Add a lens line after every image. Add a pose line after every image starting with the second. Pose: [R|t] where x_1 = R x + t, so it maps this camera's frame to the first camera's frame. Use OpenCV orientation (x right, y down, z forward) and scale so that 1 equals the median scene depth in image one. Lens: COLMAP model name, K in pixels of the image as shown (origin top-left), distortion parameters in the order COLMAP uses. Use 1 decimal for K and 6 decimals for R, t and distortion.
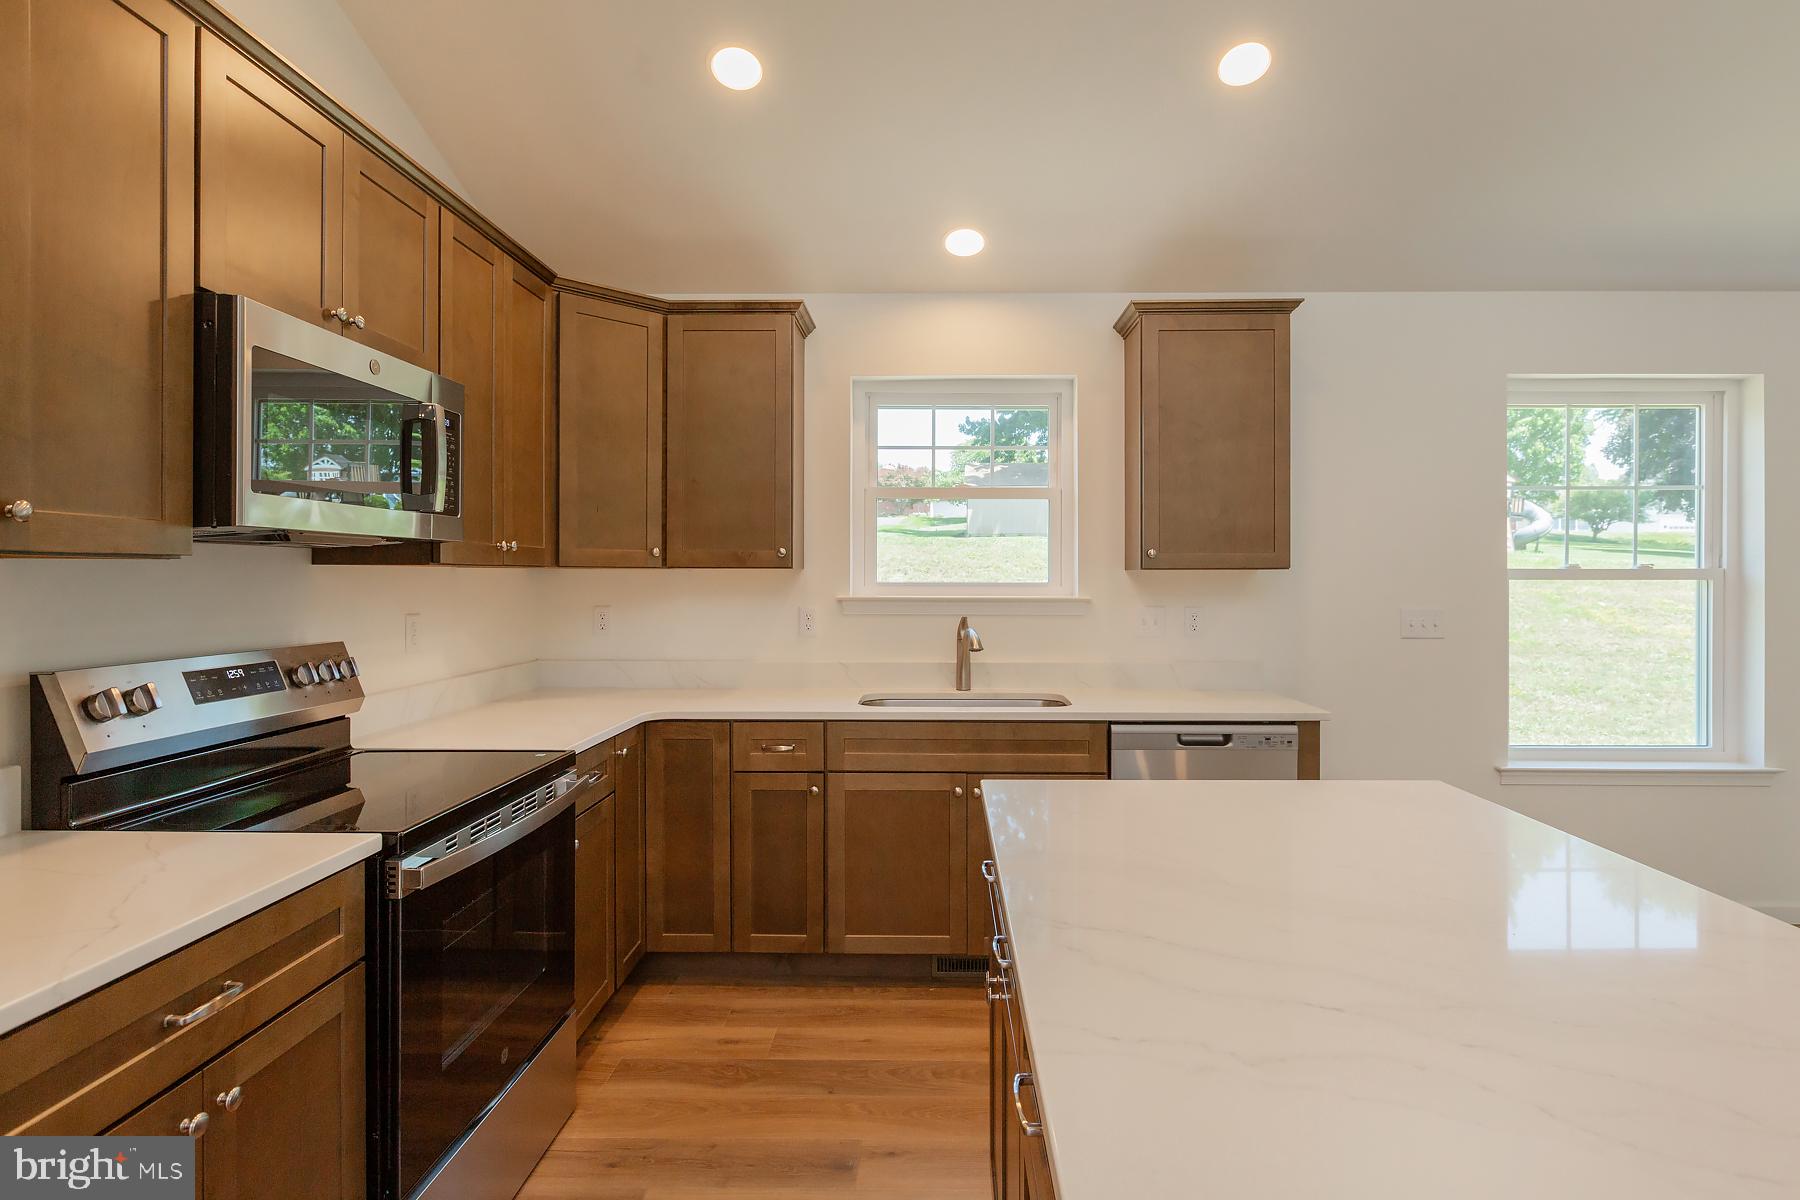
lens RADIAL K [[896.8, 0, 902.2], [0, 896.8, 589.2], [0, 0, 1]] dist [-0.035259, -0.000236]
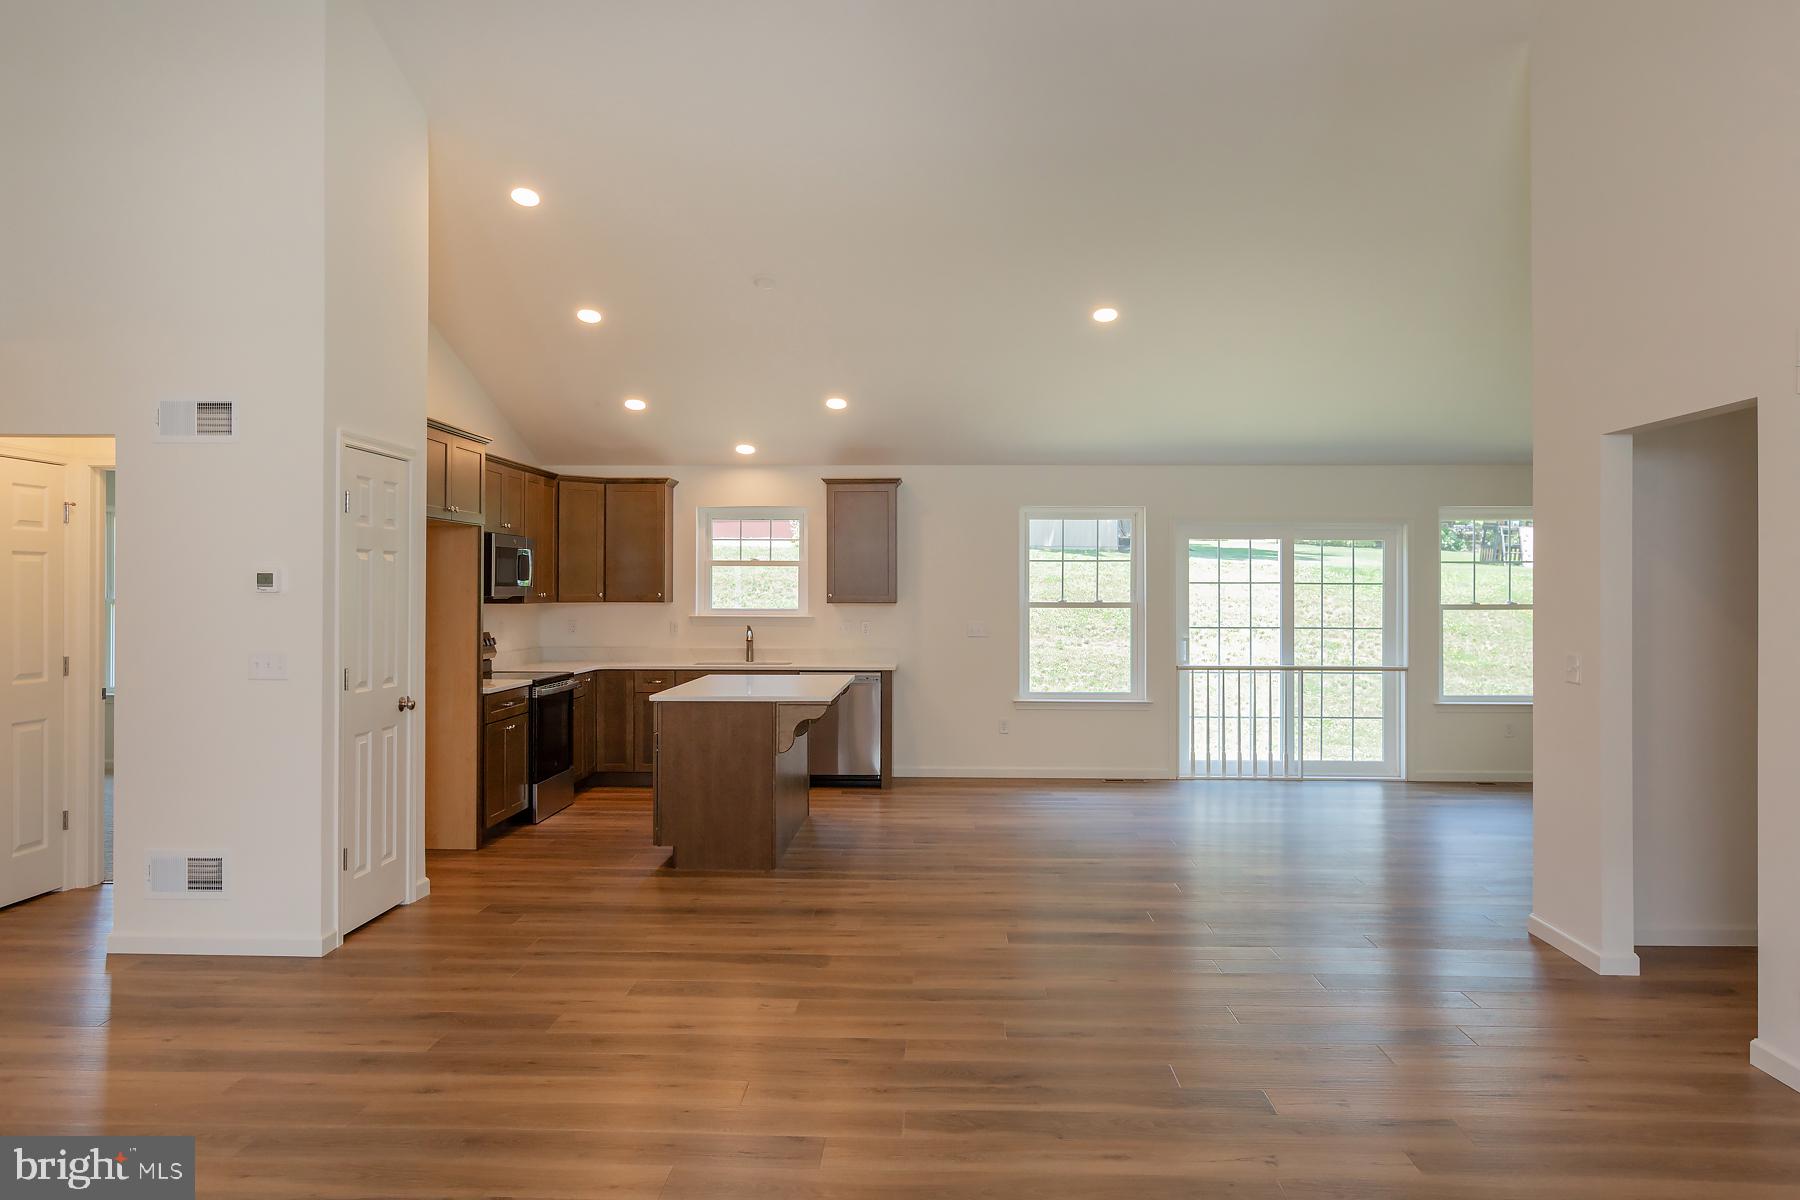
lens RADIAL K [[1221.3, 0, 900.0], [0, 1221.3, 600.0], [0, 0, 1]] dist [0.005754, 0.002183]
pose [[0.999990, 0.001271, -0.004312, 0.457028], [-0.001297, 0.999982, -0.005818, -0.012736], [0.004305, 0.005824, 0.999974, -1.933090]]
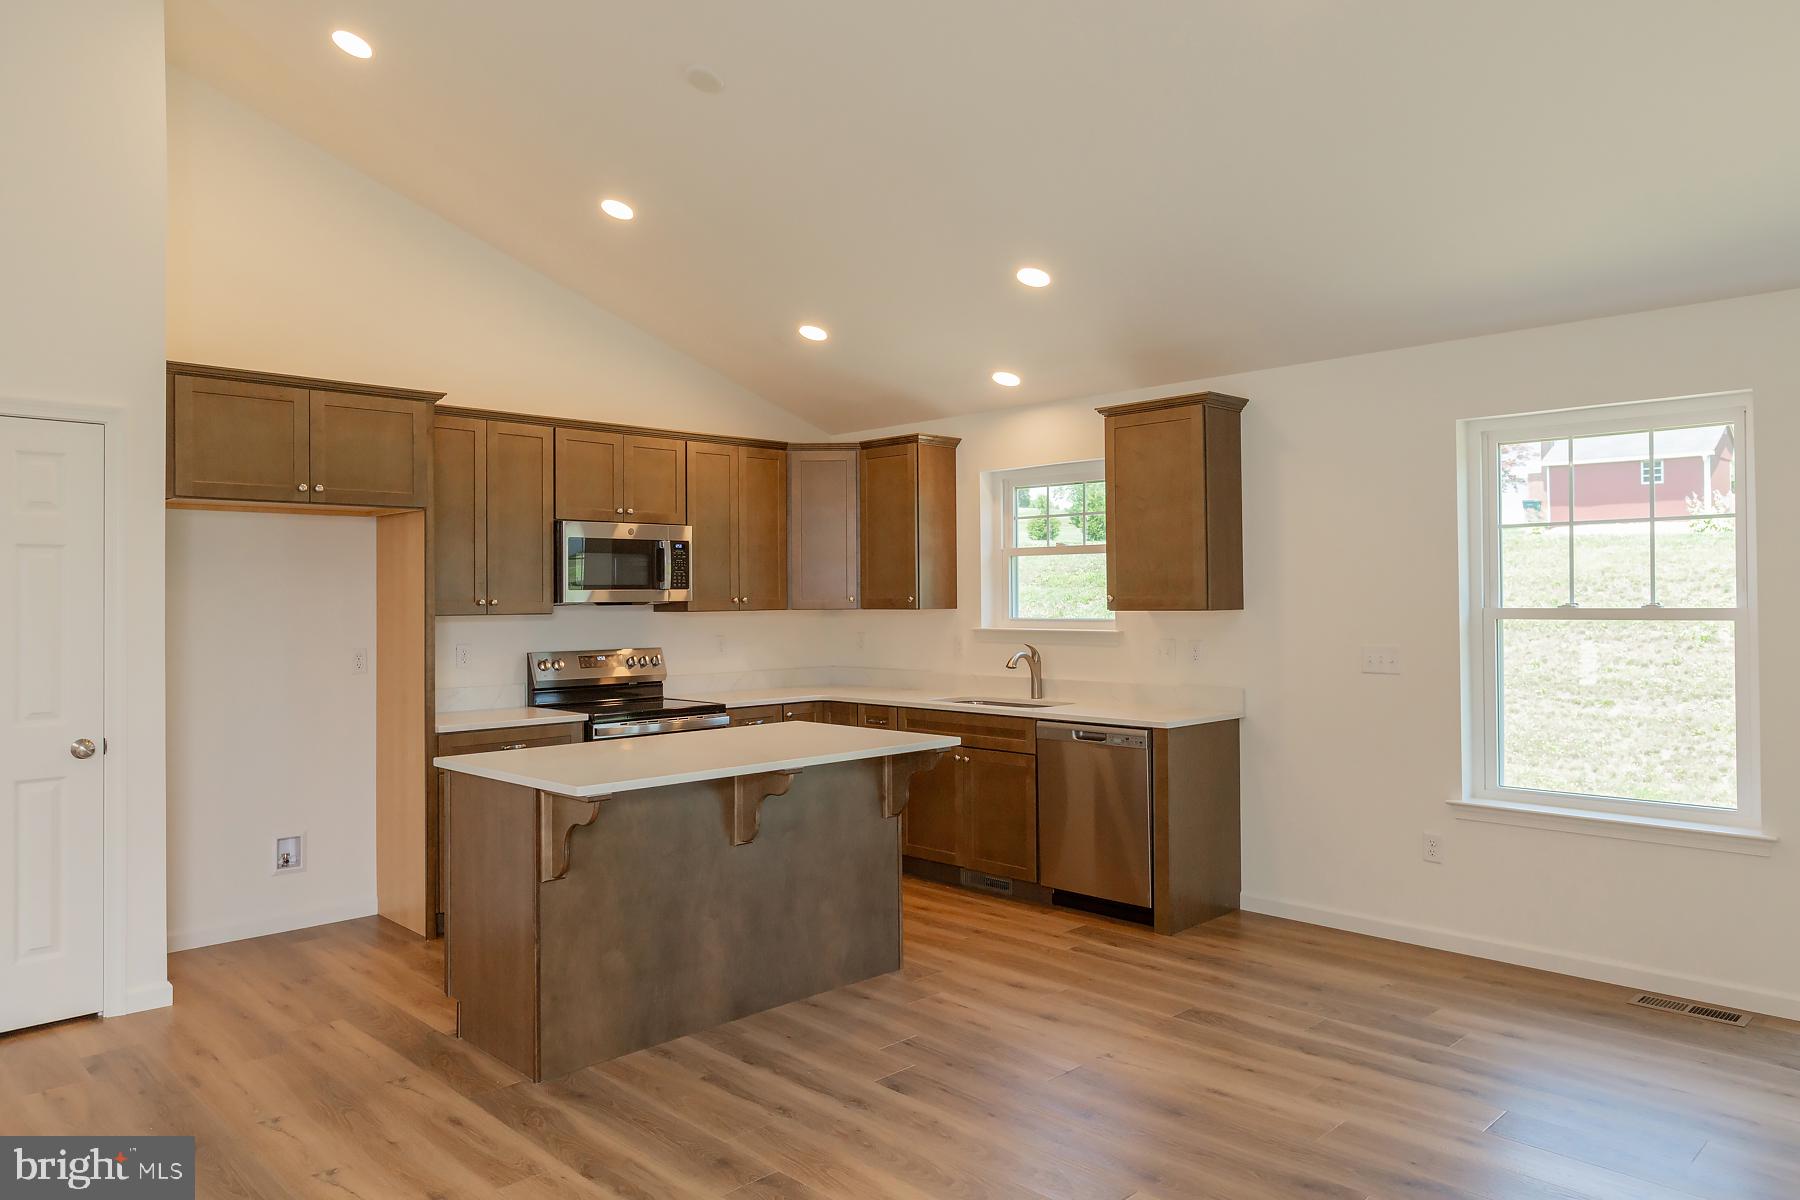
lens RADIAL K [[1190.9, 0, 900.0], [0, 1190.9, 600.0], [0, 0, 1]] dist [0.019535, -0.001706]
pose [[0.723206, -0.005673, -0.690609, 1.263791], [-0.002008, 0.999945, -0.010317, -0.018477], [0.690630, 0.008848, 0.723154, -0.485923]]
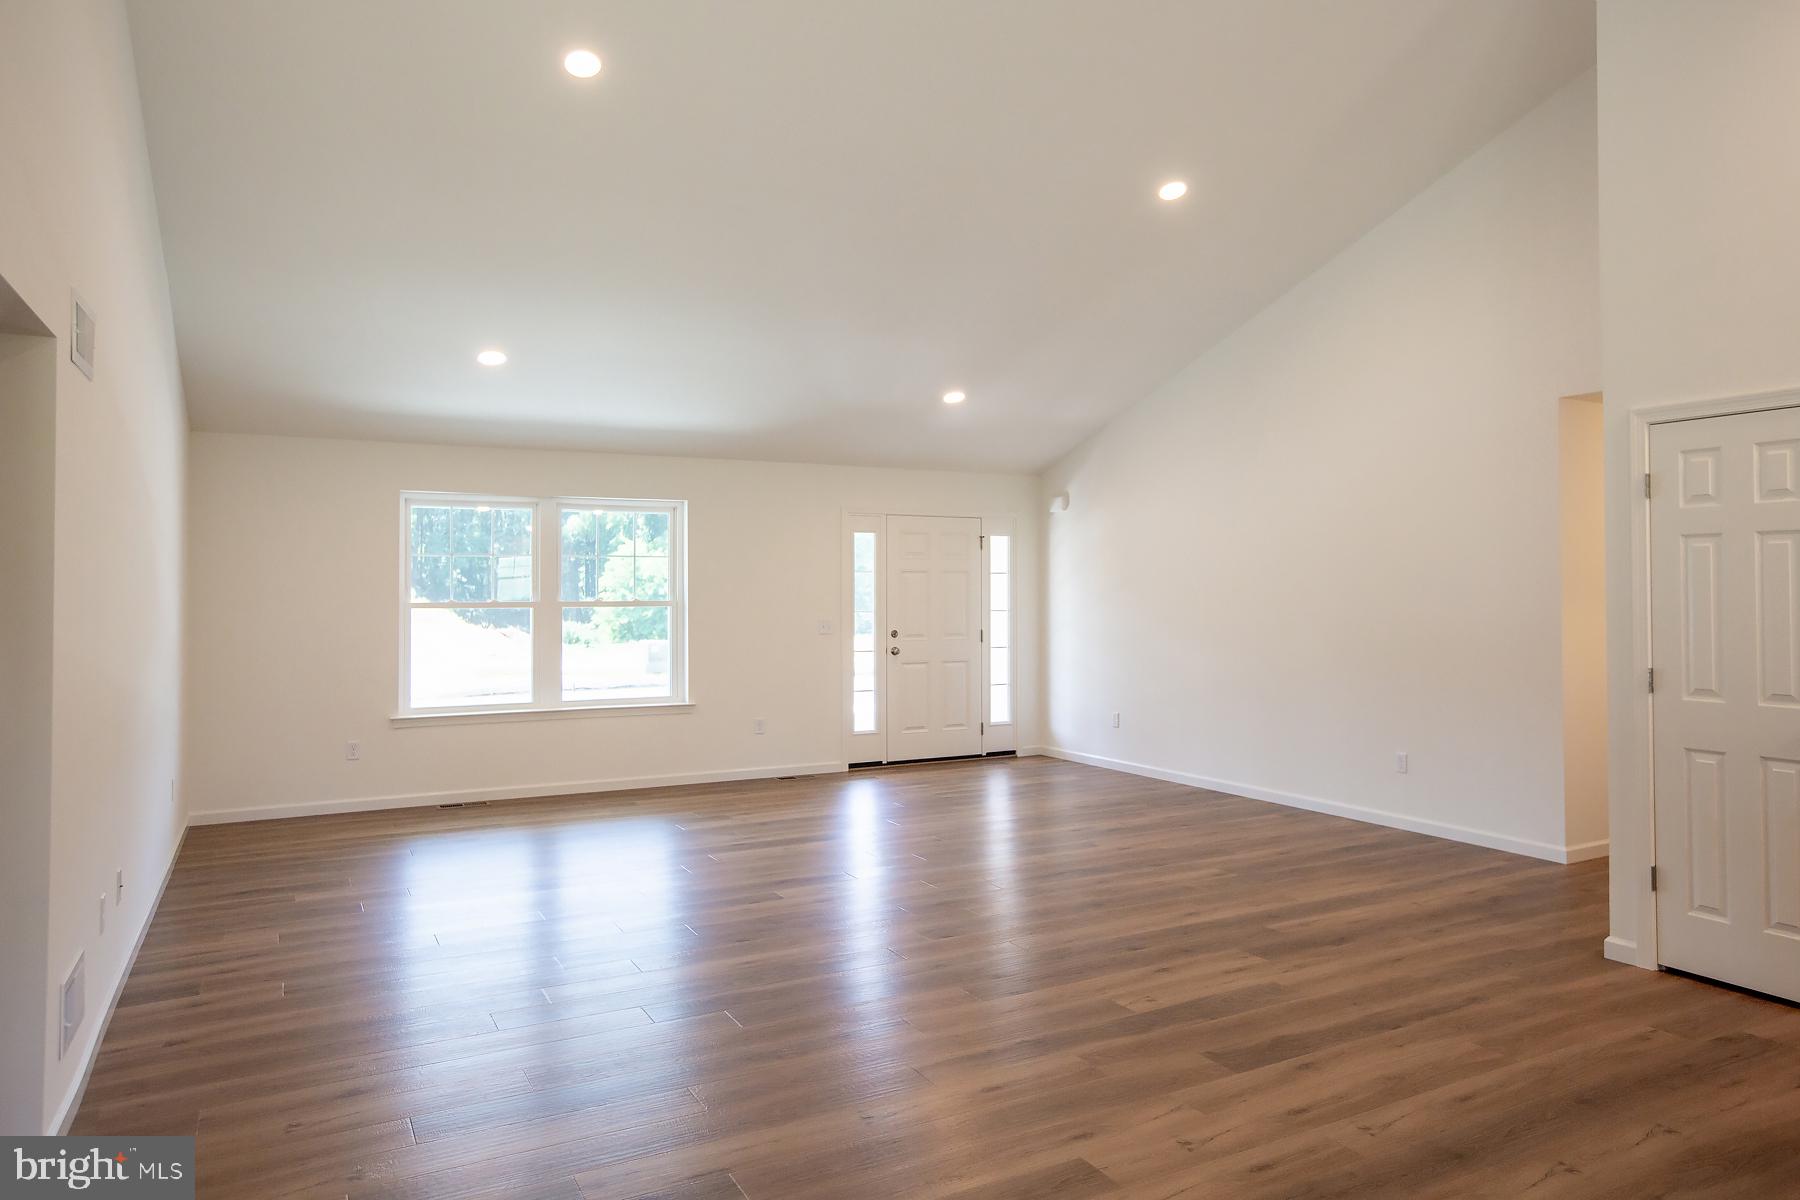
lens RADIAL K [[1164.4, 0, 902.7], [0, 1164.4, 566.5], [0, 0, 1]] dist [-0.045324, 0.040490]
pose [[-0.865391, -0.010929, -0.500978, 1.181684], [-0.006010, 0.999917, -0.011432, -0.029414], [0.501061, -0.006882, -0.865384, 0.407408]]
